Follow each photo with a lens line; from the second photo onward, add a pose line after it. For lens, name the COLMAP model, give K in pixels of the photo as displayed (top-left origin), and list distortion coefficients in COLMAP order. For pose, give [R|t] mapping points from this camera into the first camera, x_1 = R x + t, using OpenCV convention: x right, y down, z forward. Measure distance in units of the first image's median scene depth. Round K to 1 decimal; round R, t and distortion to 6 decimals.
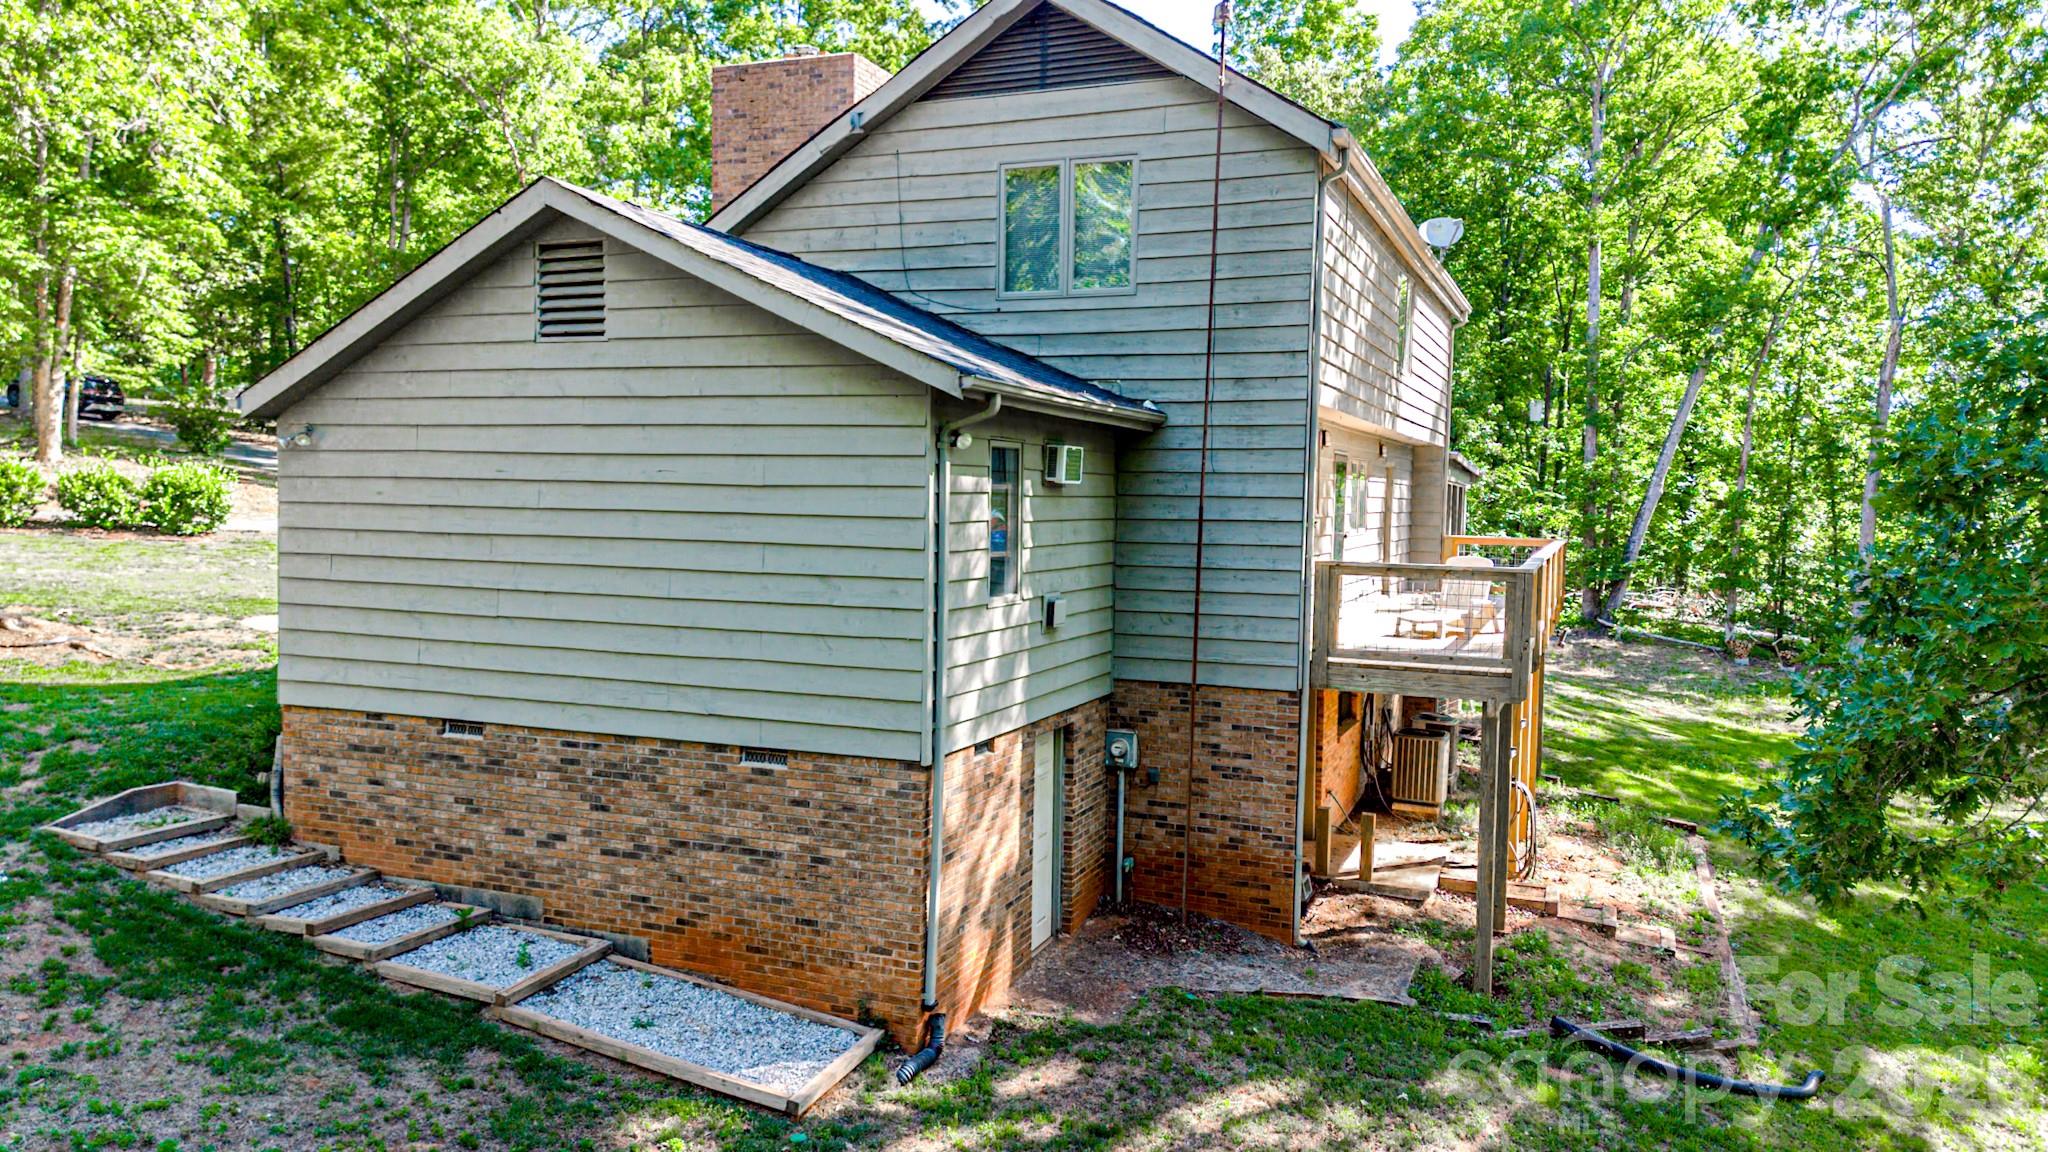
lens RADIAL K [[1439.0, 0, 1024.0], [0, 1439.0, 576.0], [0, 0, 1]] dist [0.077154, -0.078005]
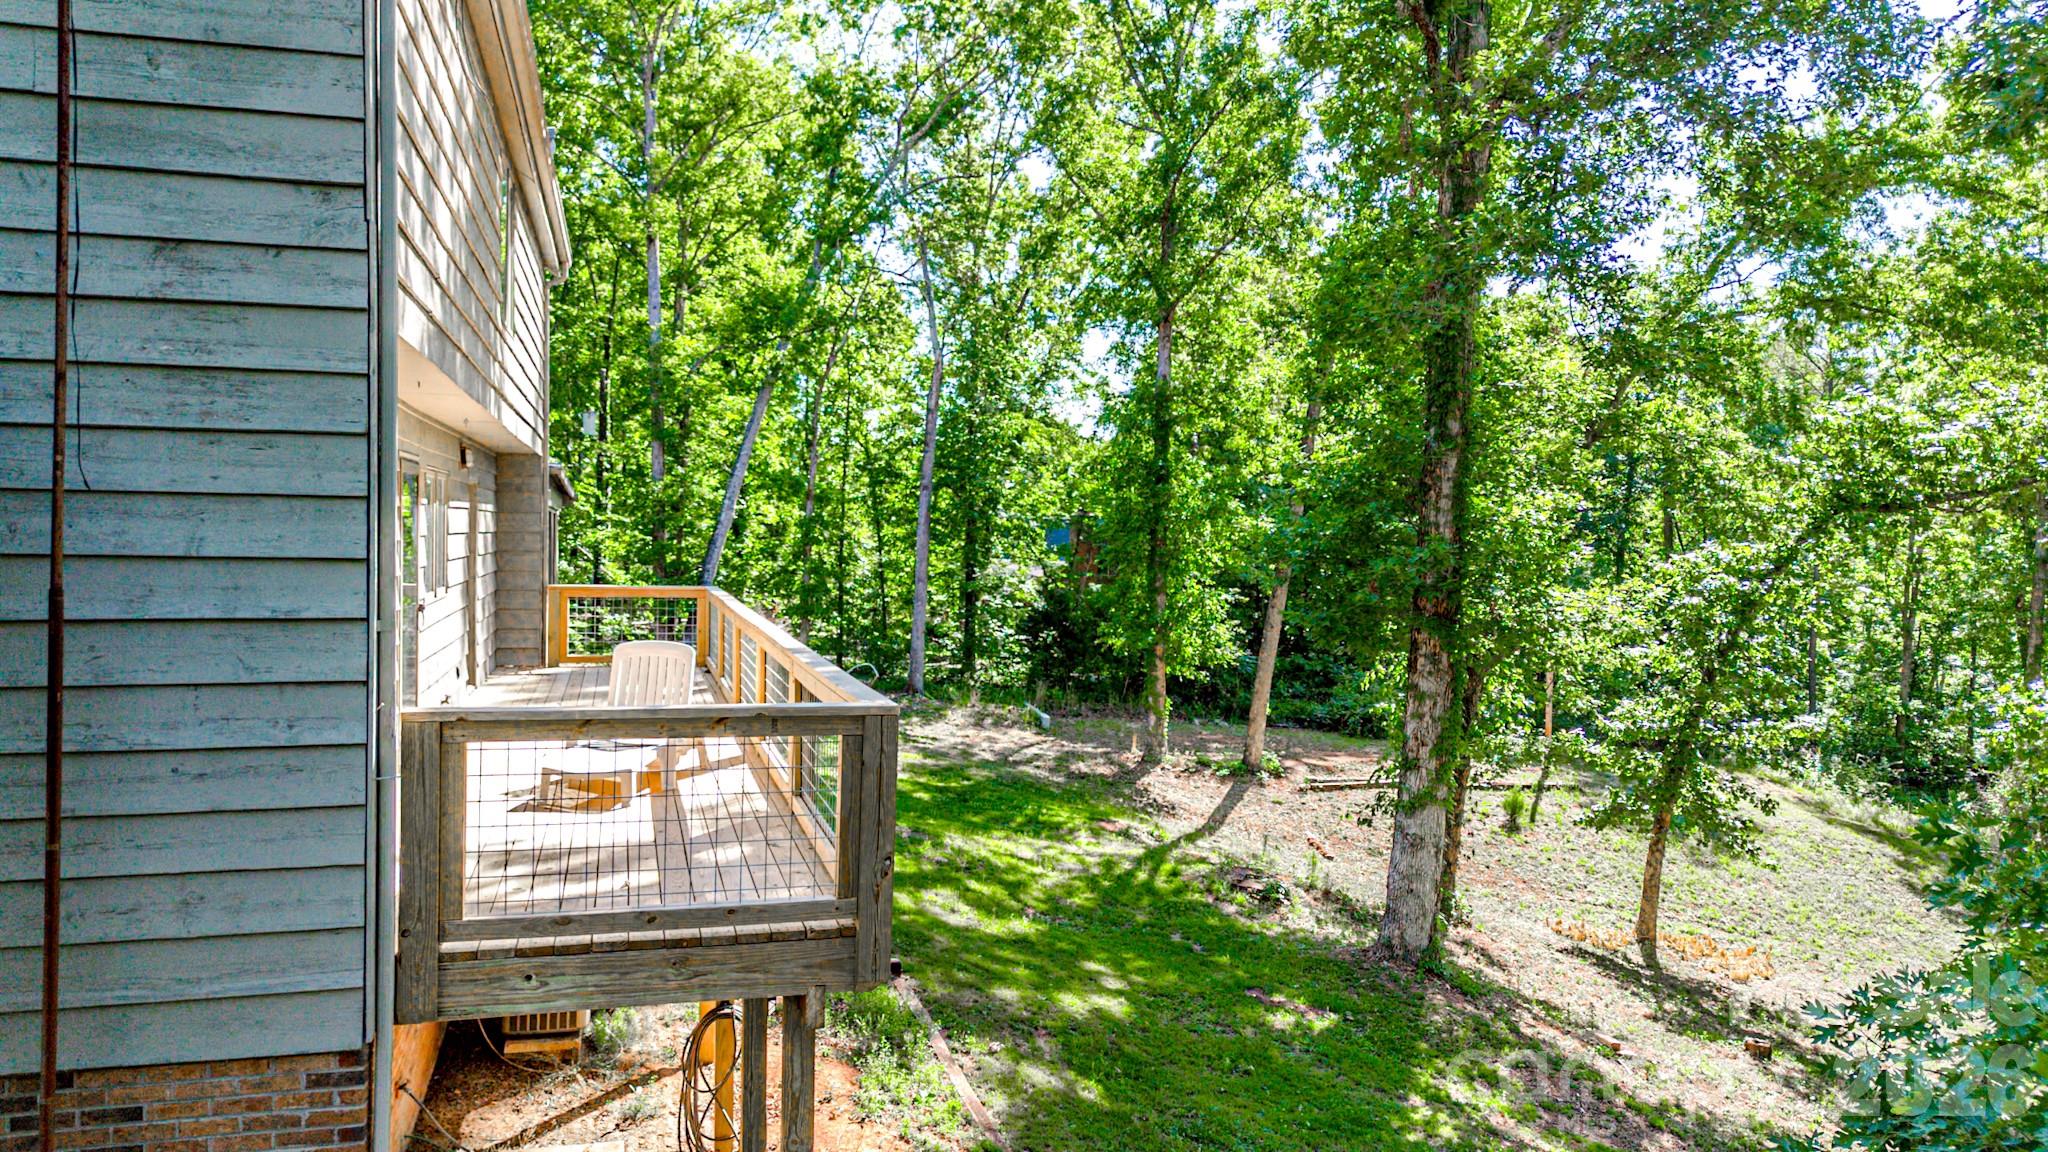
lens RADIAL K [[1439.0, 0, 1024.0], [0, 1439.0, 576.0], [0, 0, 1]] dist [0.077154, -0.078005]
pose [[0.793917, -0.024350, 0.607538, 0.026215], [0.032208, 0.999479, -0.002030, -0.011998], [-0.607172, 0.021179, 0.794288, 0.160614]]
